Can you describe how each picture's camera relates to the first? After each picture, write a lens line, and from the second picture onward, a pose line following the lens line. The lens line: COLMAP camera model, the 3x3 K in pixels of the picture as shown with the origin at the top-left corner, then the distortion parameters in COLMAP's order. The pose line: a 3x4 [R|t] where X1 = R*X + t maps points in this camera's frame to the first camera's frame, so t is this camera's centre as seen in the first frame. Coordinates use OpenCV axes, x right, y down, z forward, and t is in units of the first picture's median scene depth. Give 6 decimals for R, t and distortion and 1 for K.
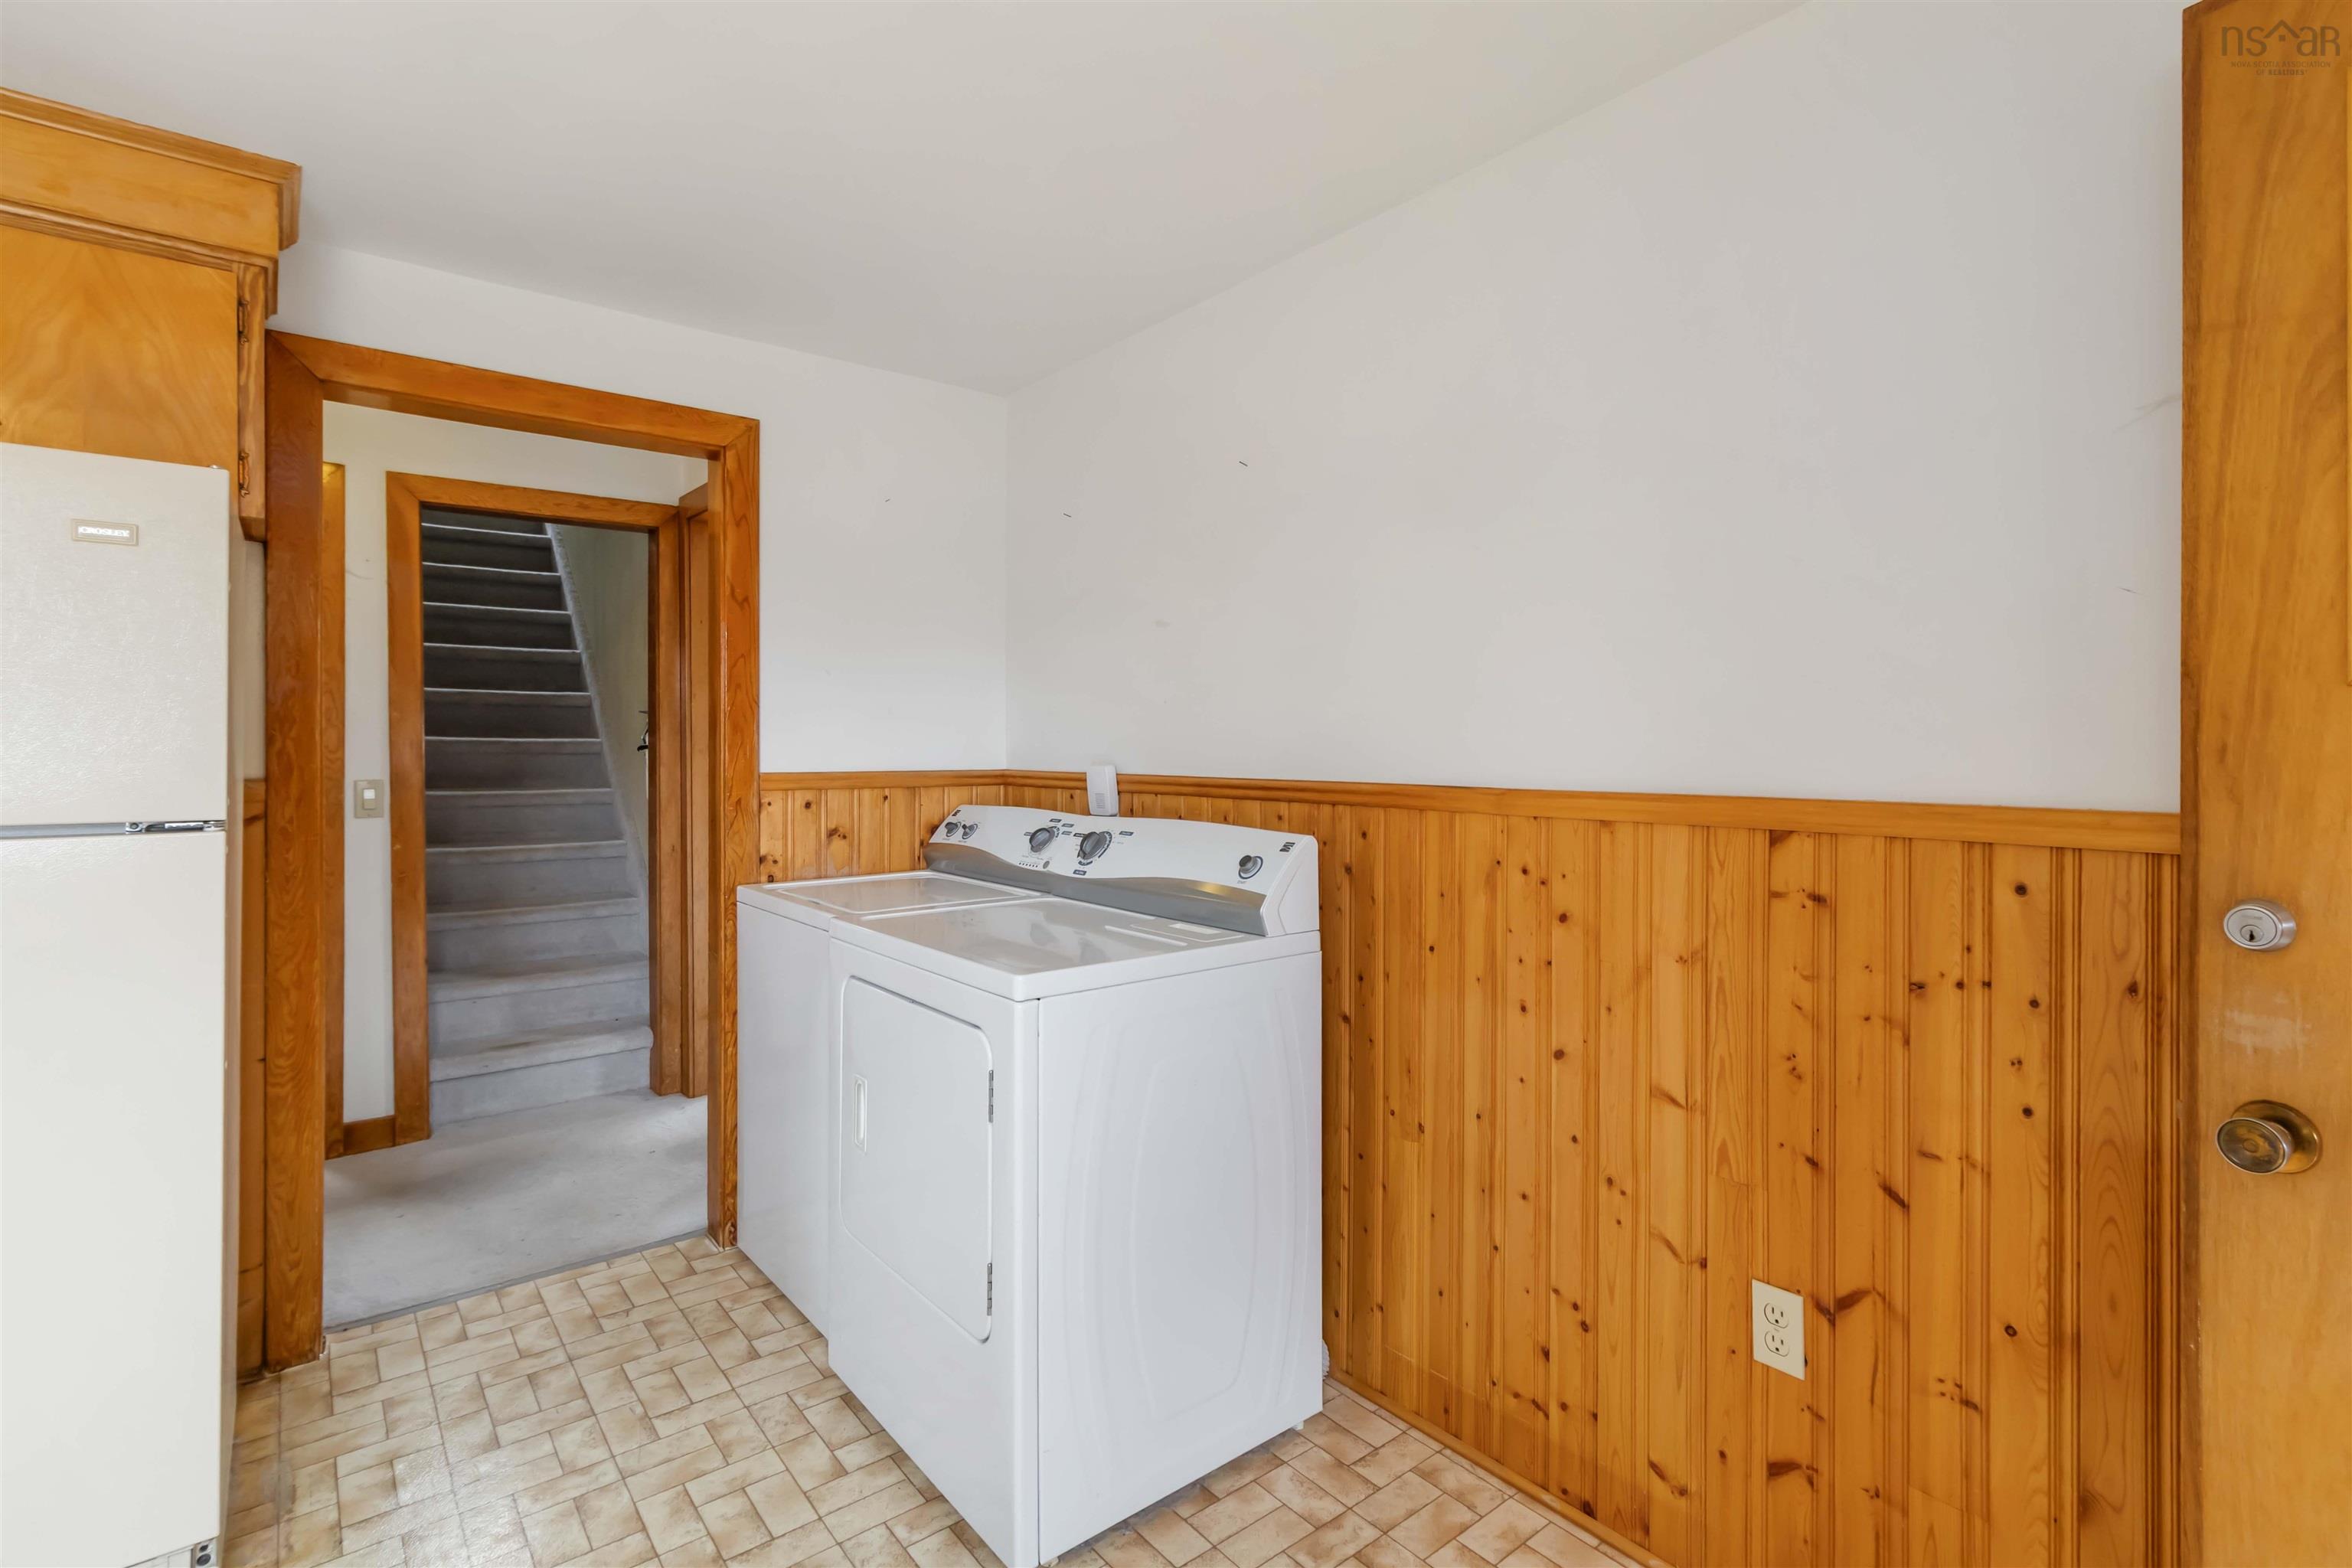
lens RADIAL K [[1116.5, 0, 1188.0], [0, 1116.5, 748.1], [0, 0, 1]] dist [0.008309, 0.000656]
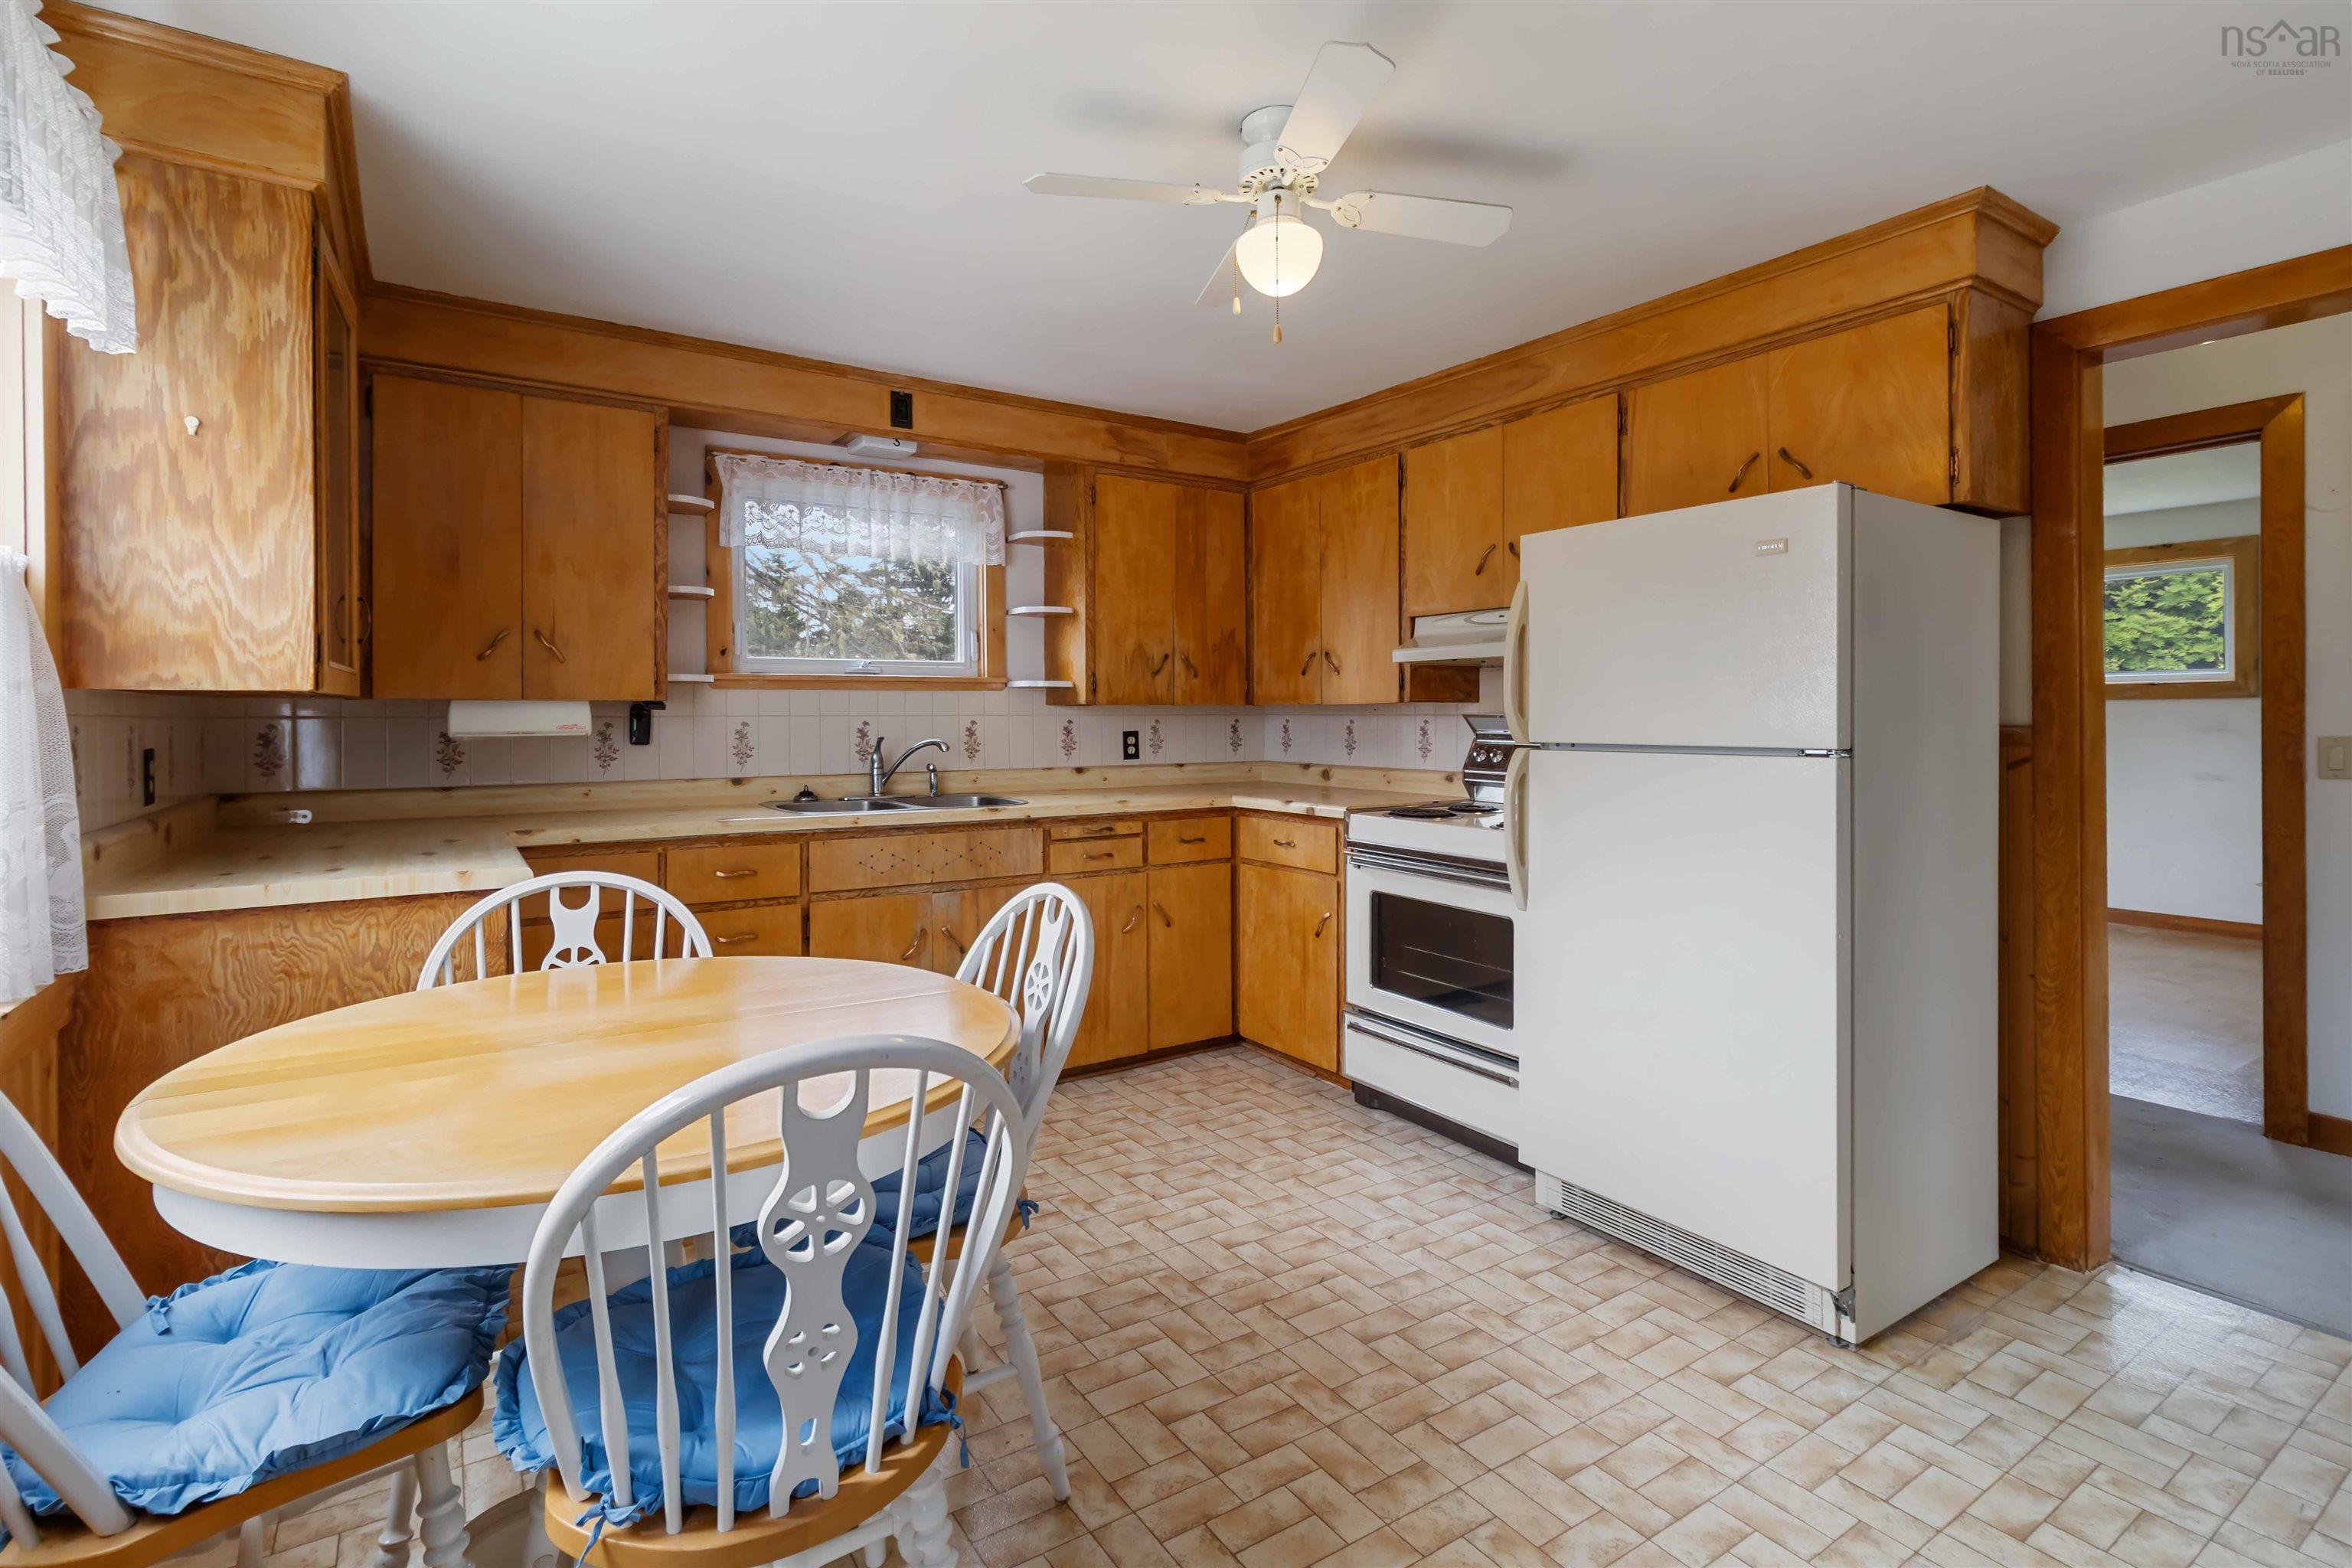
lens RADIAL K [[1114.4, 0, 1179.3], [0, 1114.4, 716.2], [0, 0, 1]] dist [0.001108, 0.006786]
pose [[-0.094232, -0.002525, -0.995547, 0.396904], [0.002388, 0.999993, -0.002762, 0.020728], [0.995547, -0.002638, -0.094226, 0.277578]]
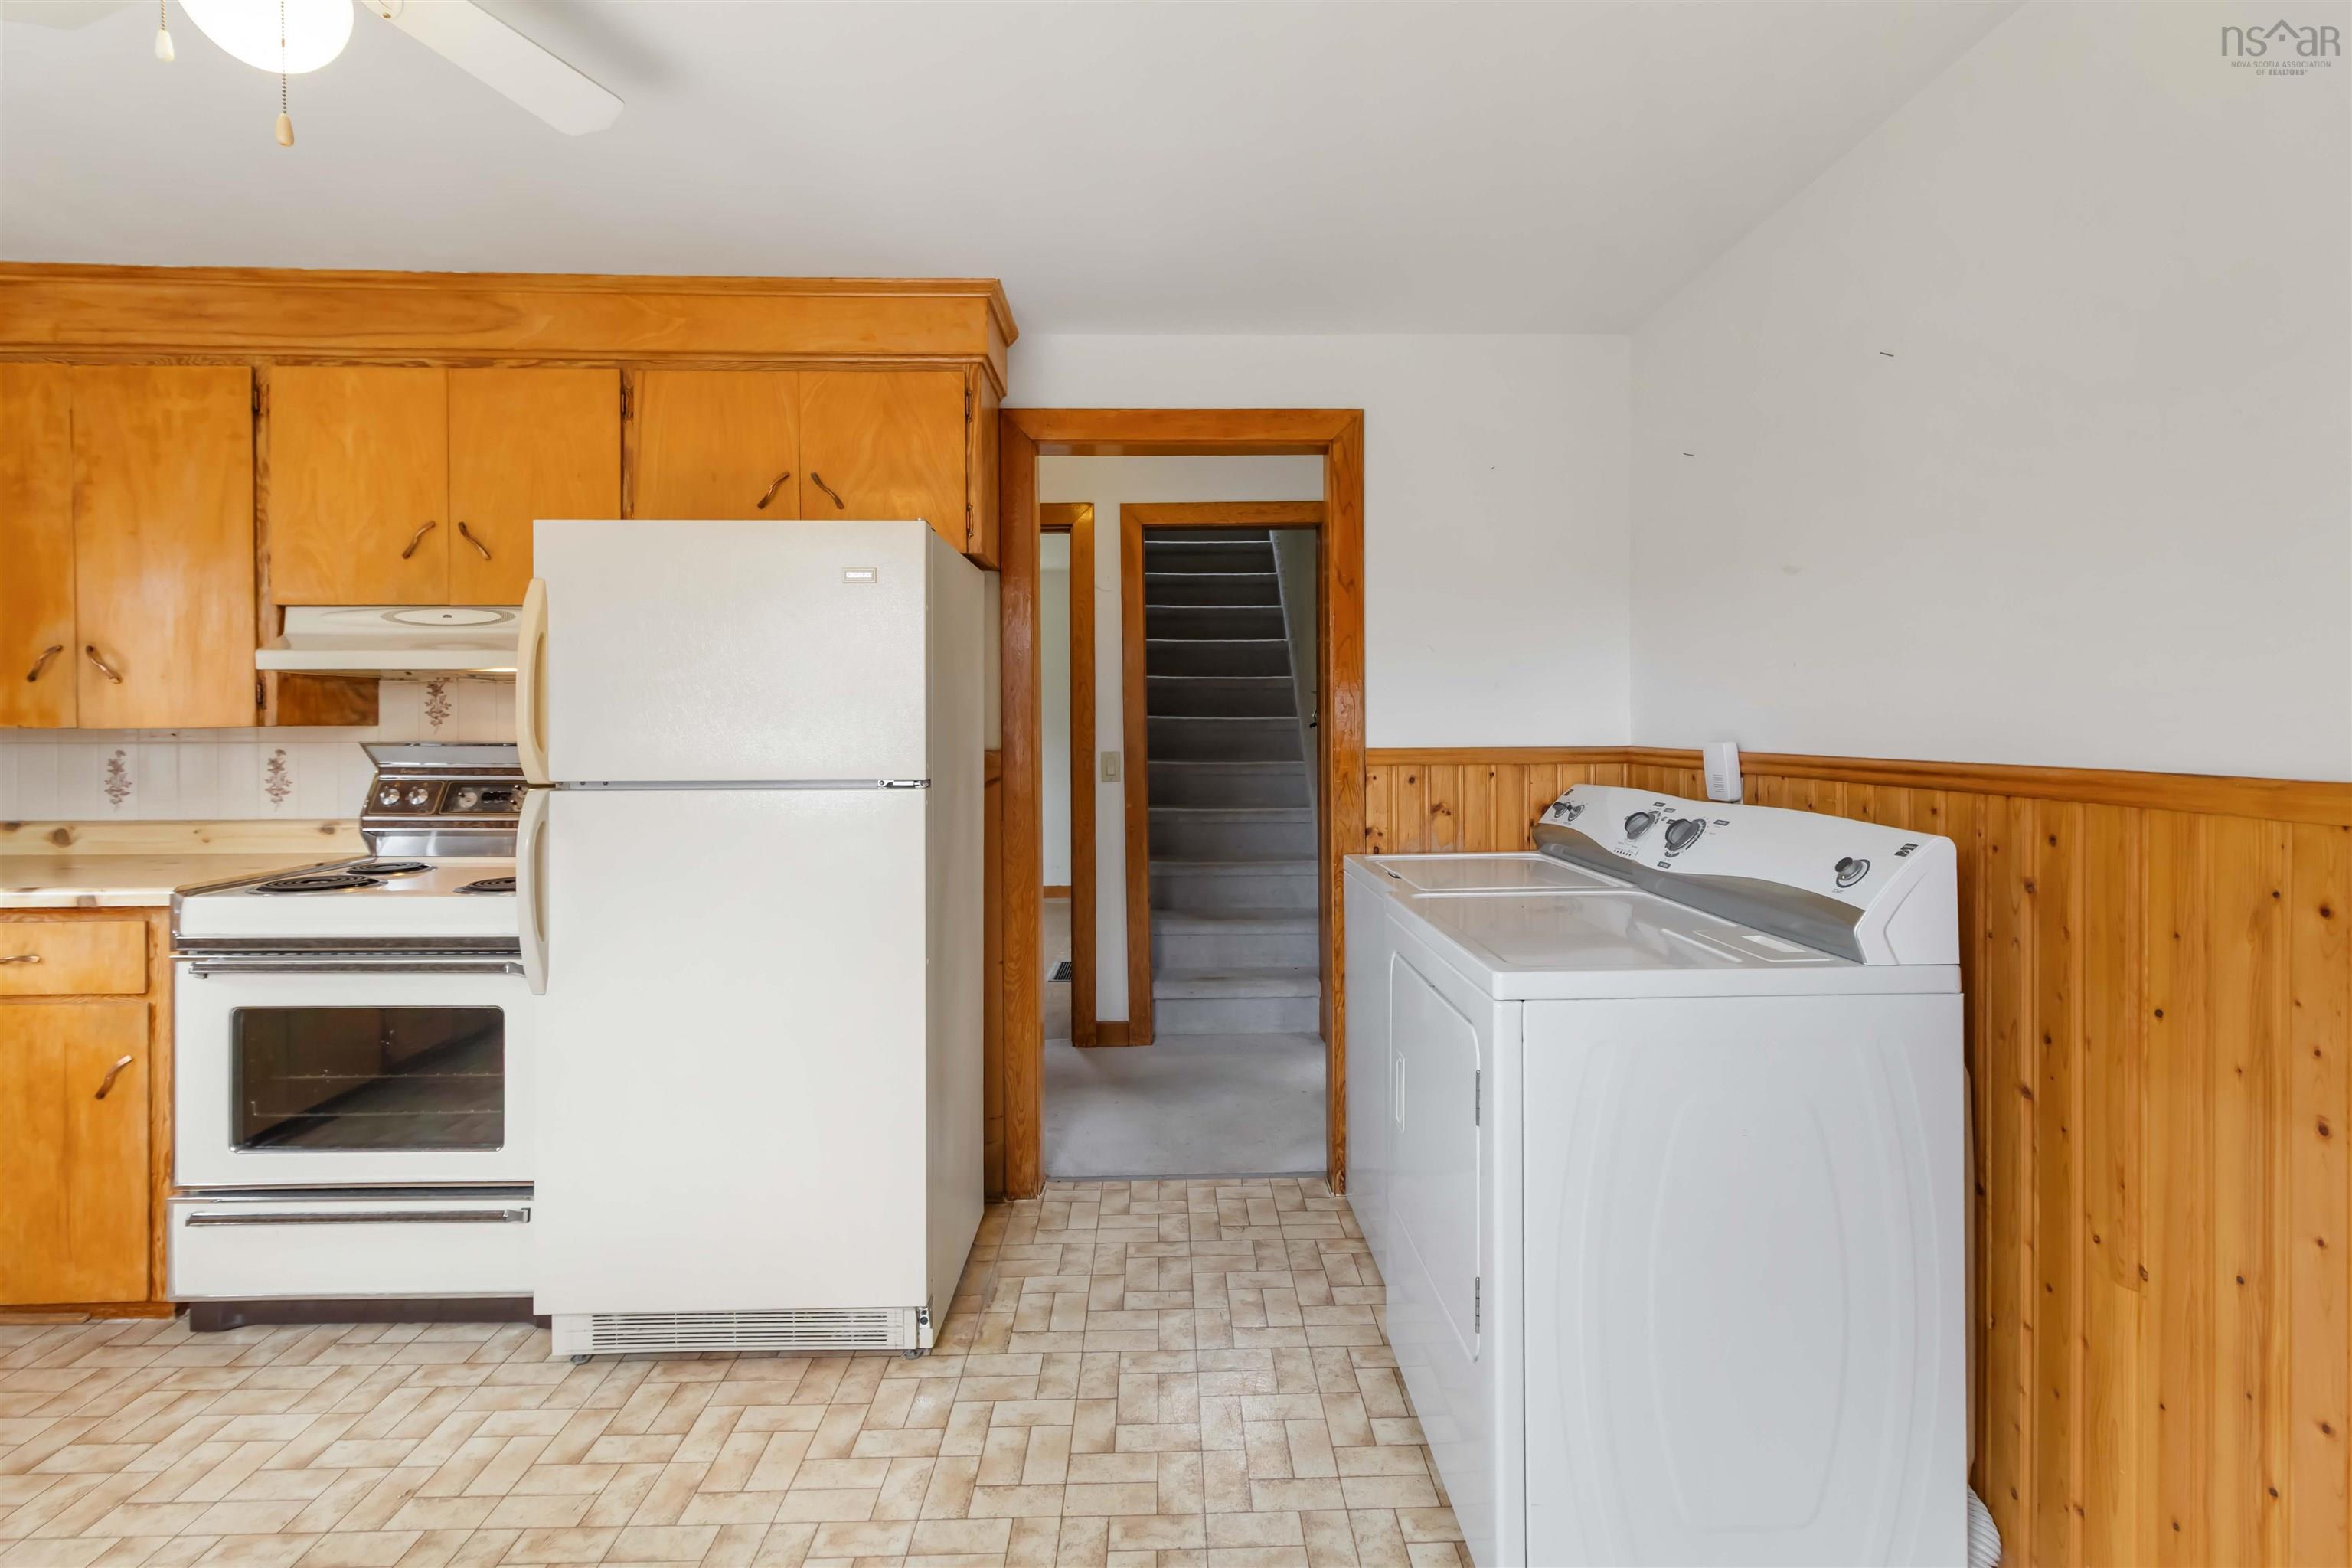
lens RADIAL K [[1117.3, 0, 1185.9], [0, 1117.3, 732.0], [0, 0, 1]] dist [0.006938, 0.000766]
pose [[0.792311, -0.002443, -0.610113, 0.164585], [0.006697, 0.999967, 0.004693, 0.001502], [0.610081, -0.007804, 0.792301, 0.098516]]
